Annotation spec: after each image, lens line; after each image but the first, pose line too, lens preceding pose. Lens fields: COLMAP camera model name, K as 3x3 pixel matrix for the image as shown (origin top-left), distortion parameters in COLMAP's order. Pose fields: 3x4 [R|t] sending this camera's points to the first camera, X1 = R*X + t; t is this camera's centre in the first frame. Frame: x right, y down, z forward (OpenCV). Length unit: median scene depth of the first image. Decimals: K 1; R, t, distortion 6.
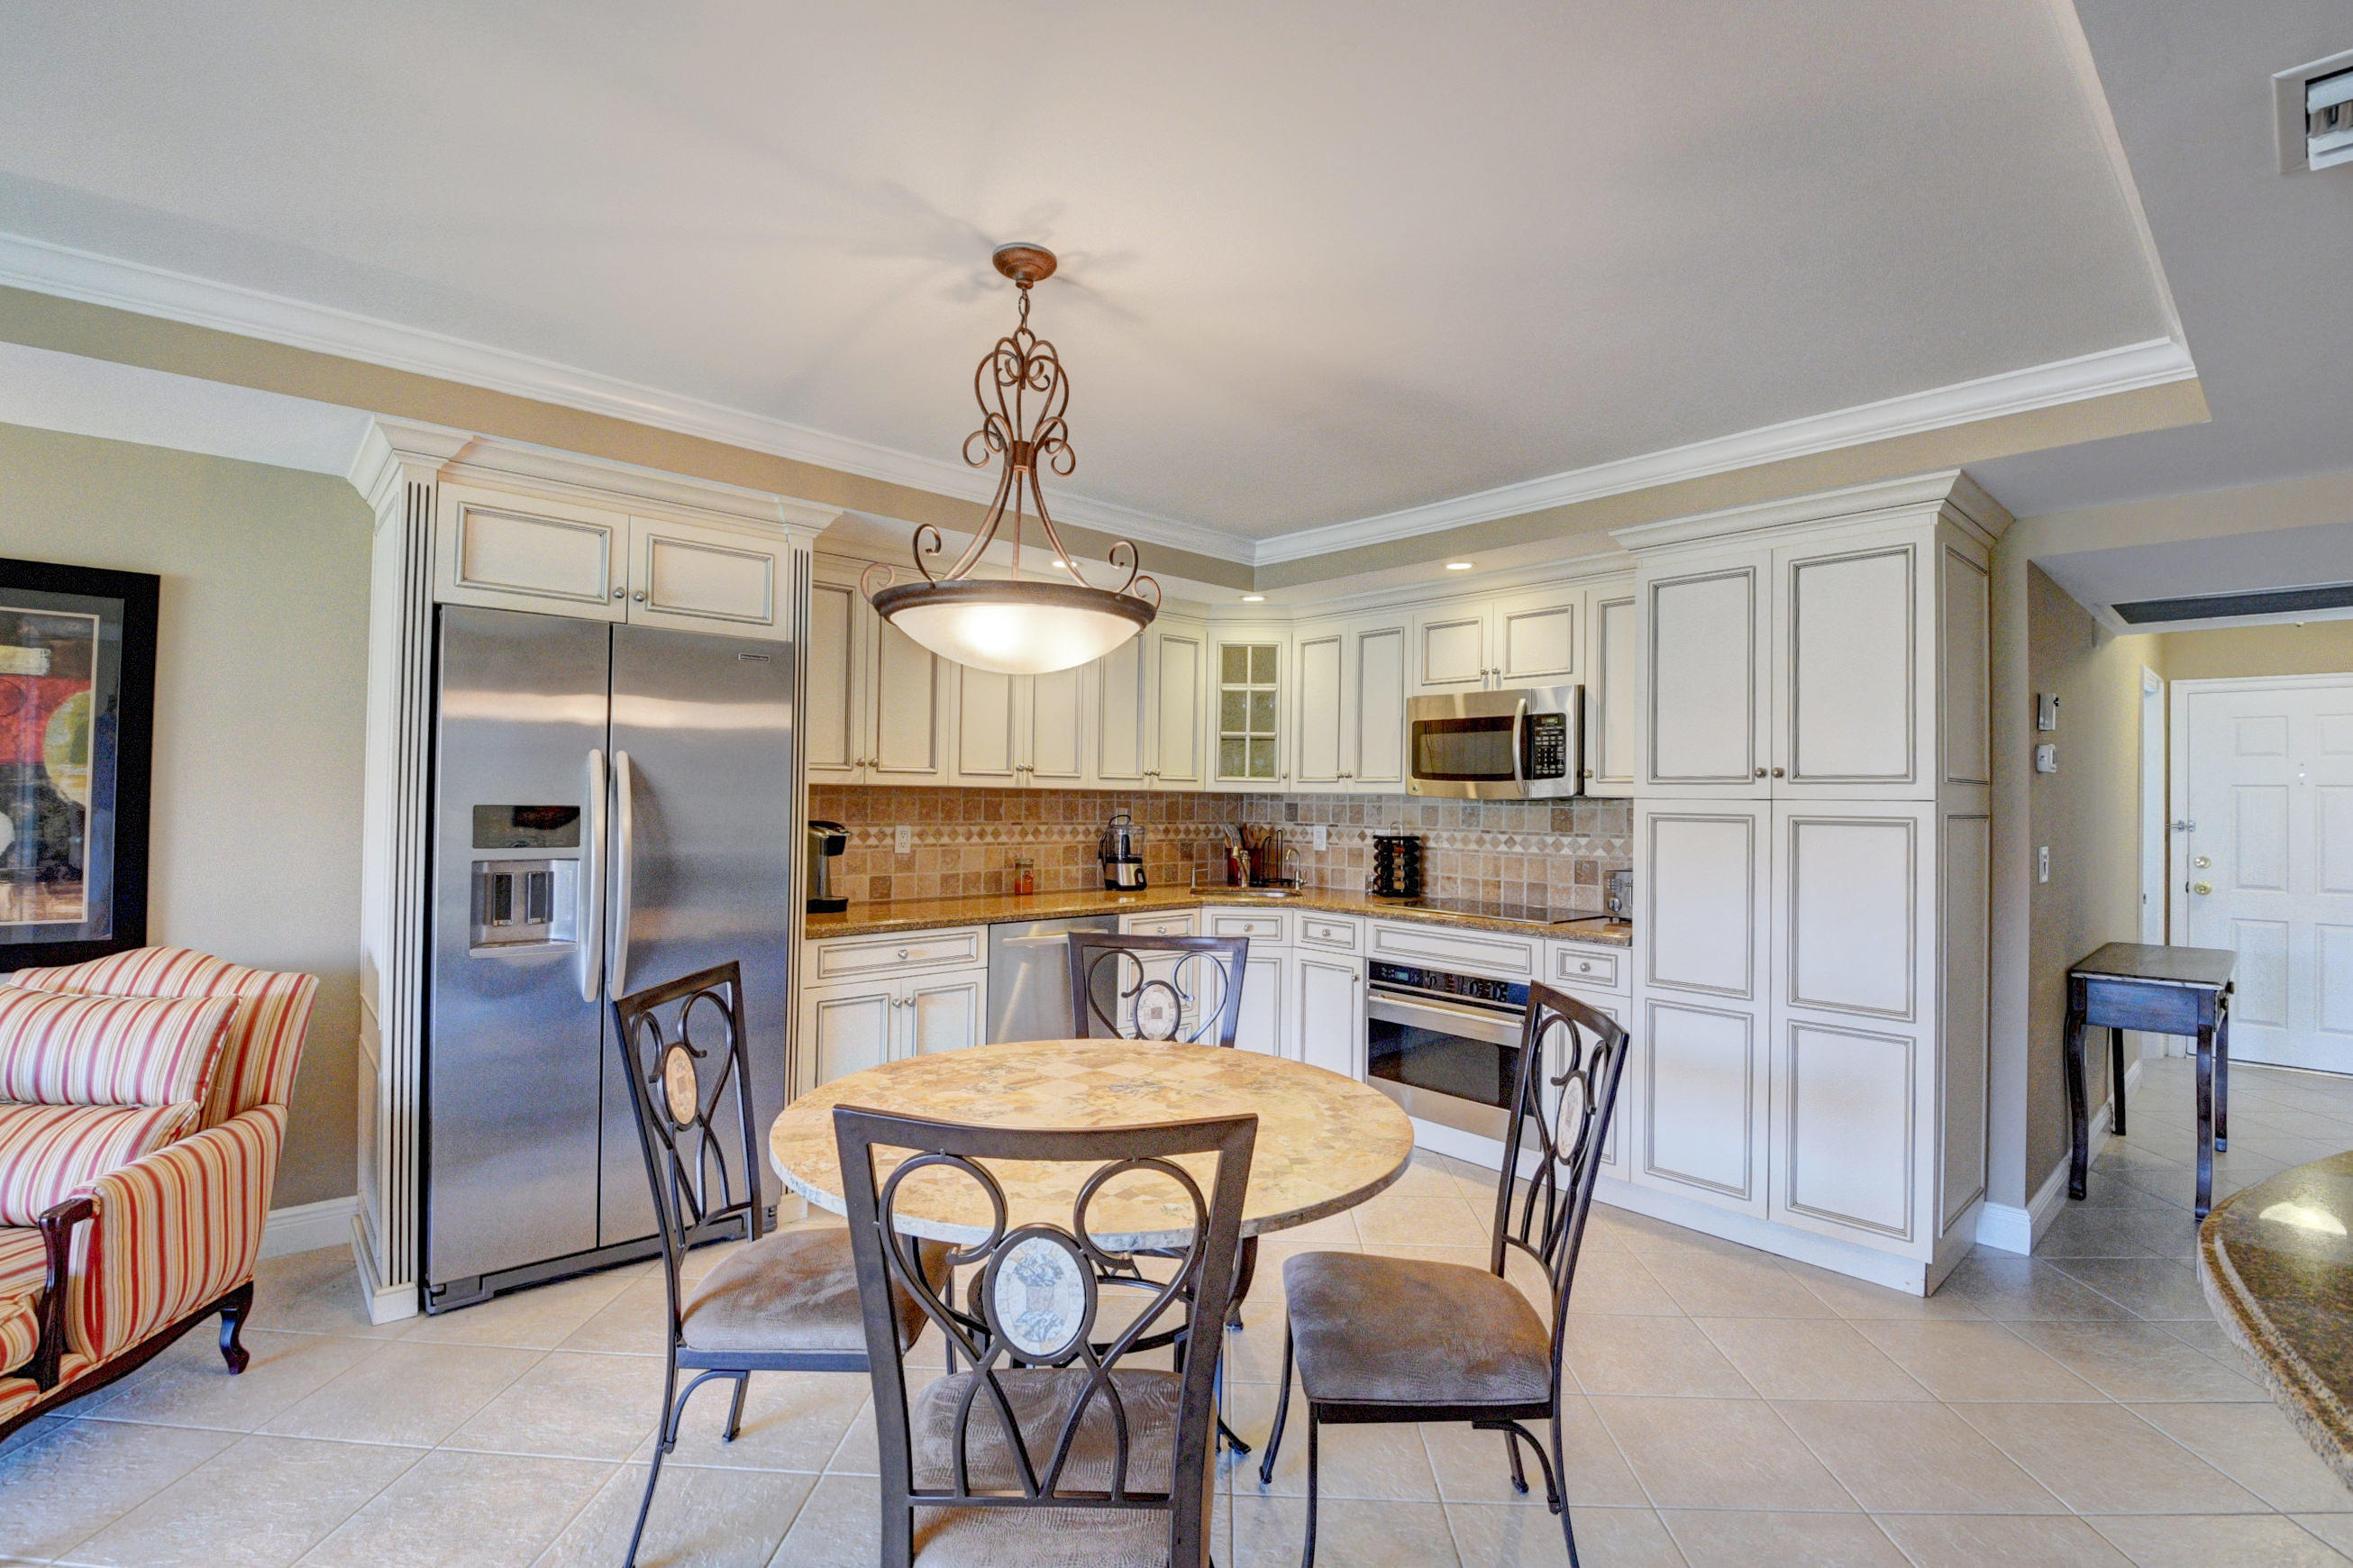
lens RADIAL K [[1061.5, 0, 1171.8], [0, 1061.5, 774.7], [0, 0, 1]] dist [0.024659, -0.037000]
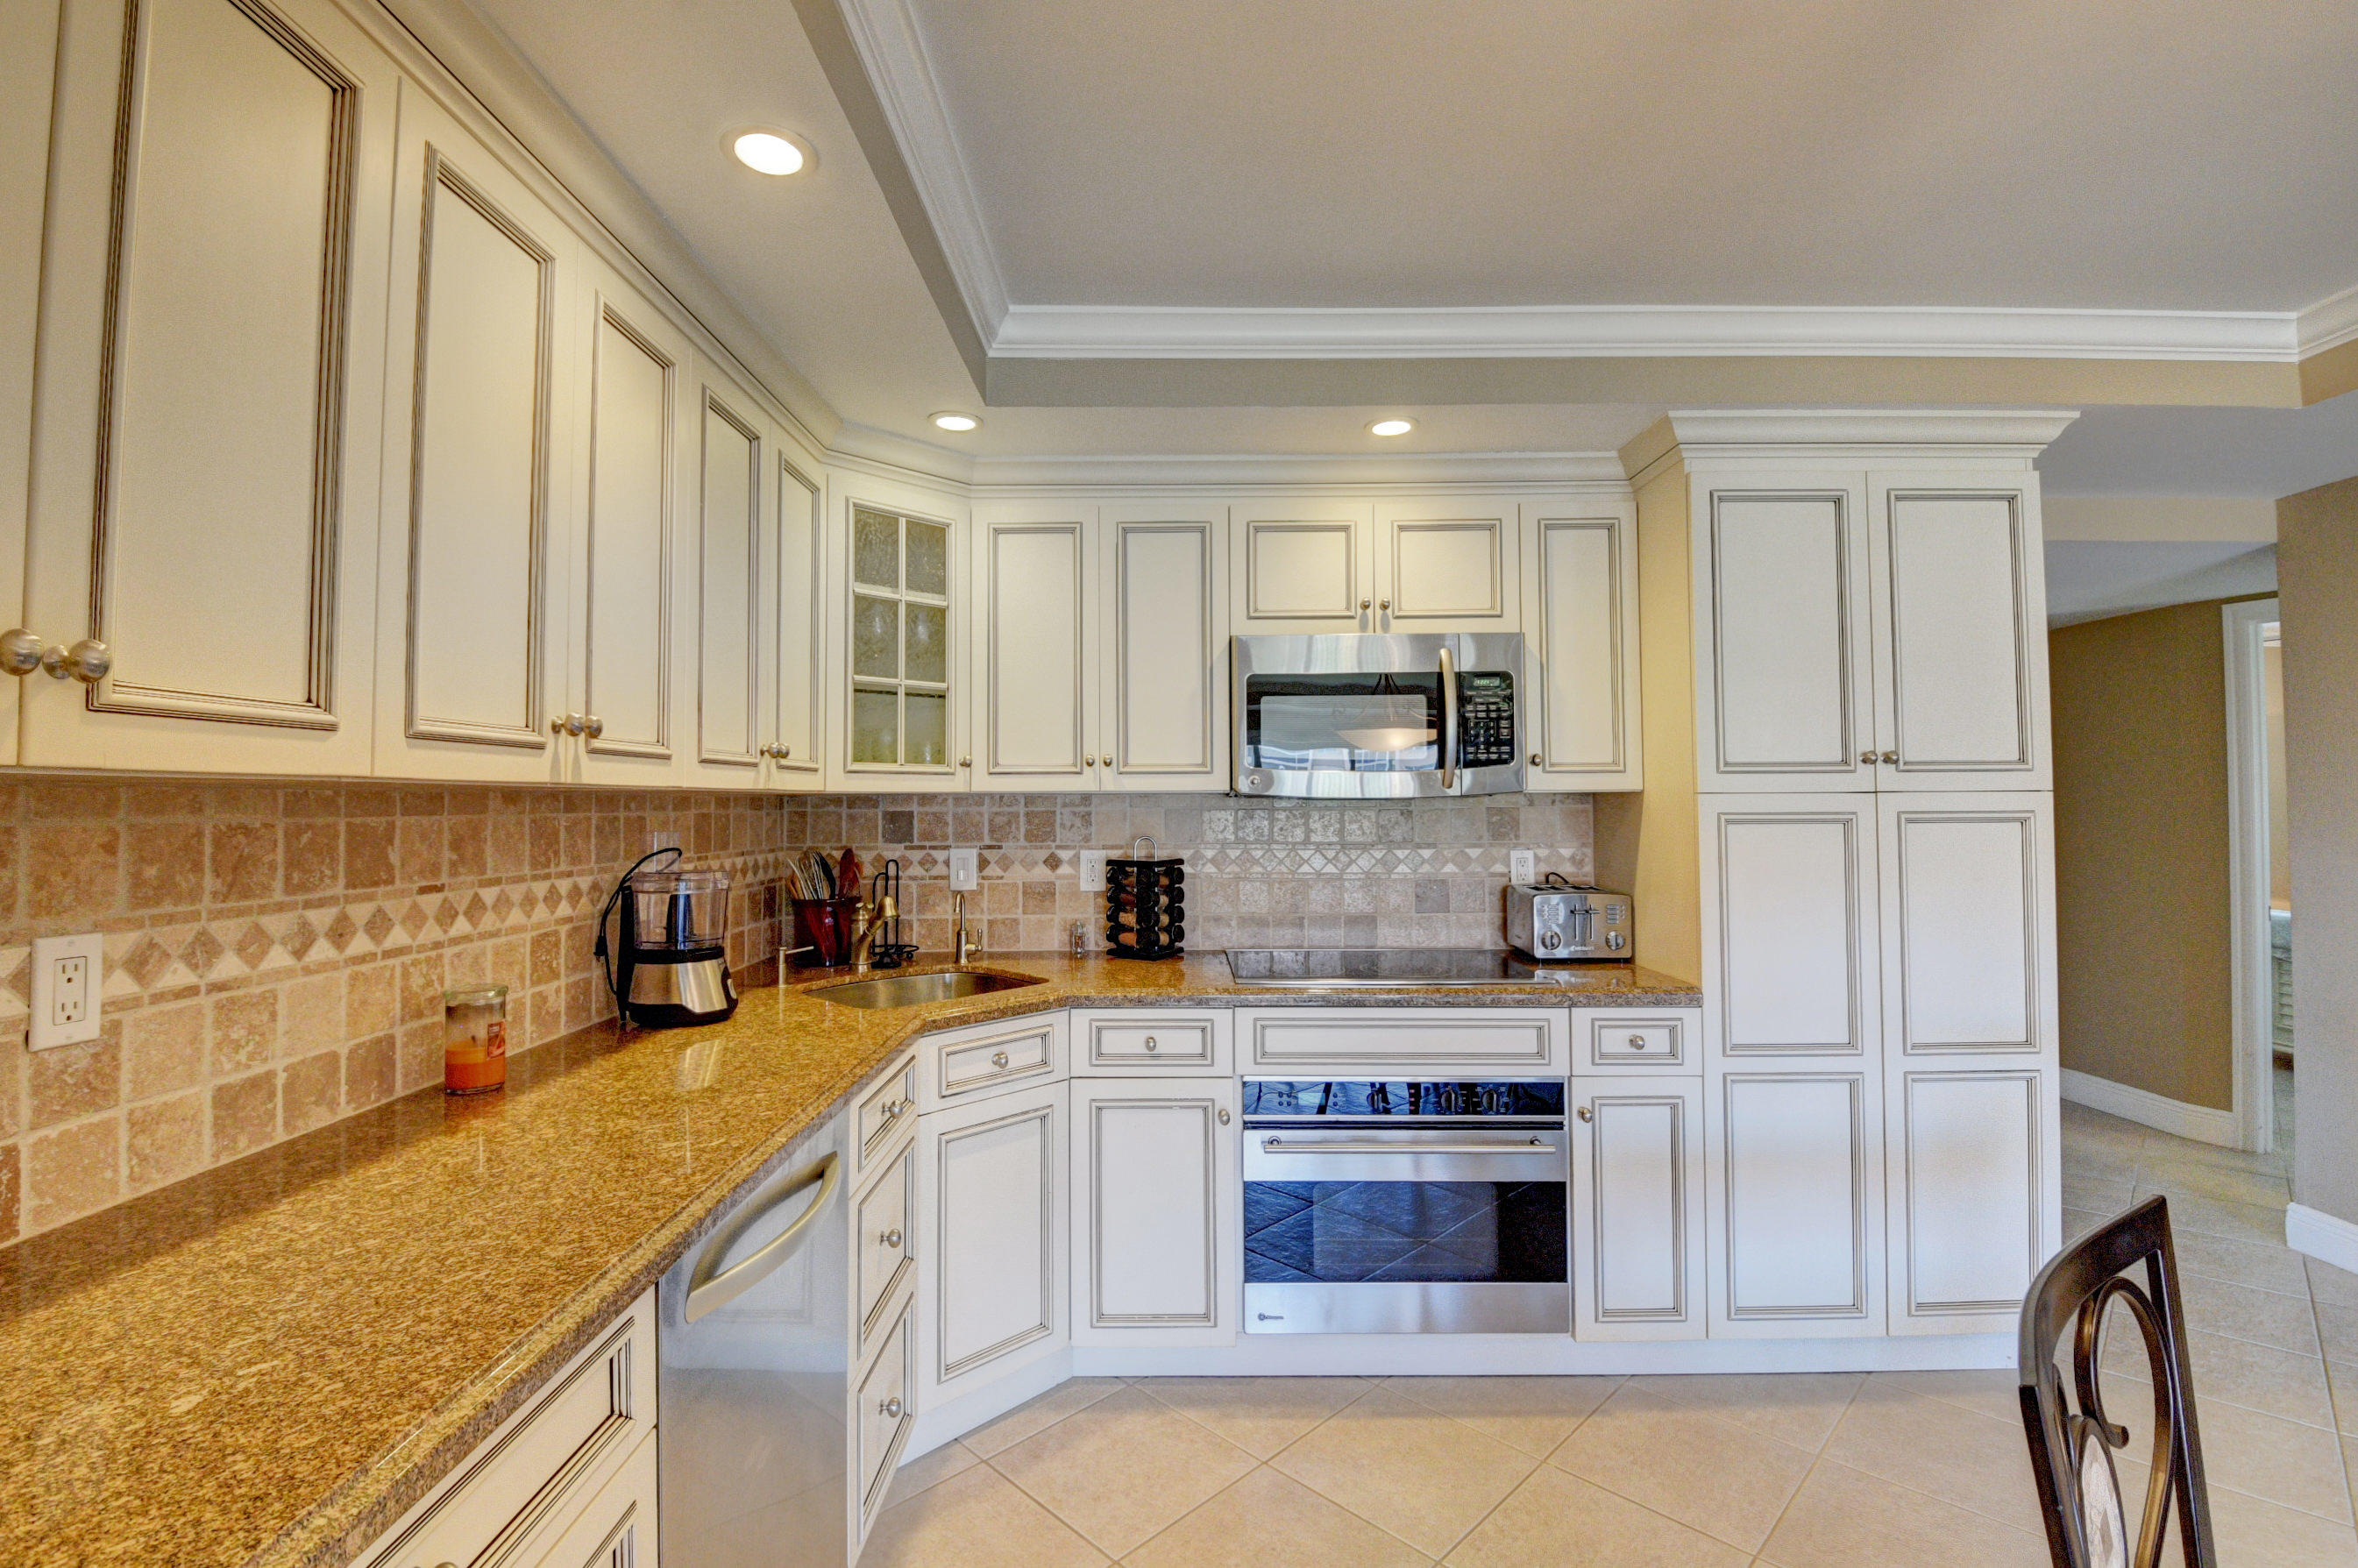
lens RADIAL K [[1040.9, 0, 1174.6], [0, 1040.9, 767.9], [0, 0, 1]] dist [0.013512, -0.030248]
pose [[0.676296, 0.006149, 0.736605, -0.244660], [-0.001608, 0.999975, -0.006872, 0.008465], [-0.736629, 0.003463, 0.676289, 0.617347]]
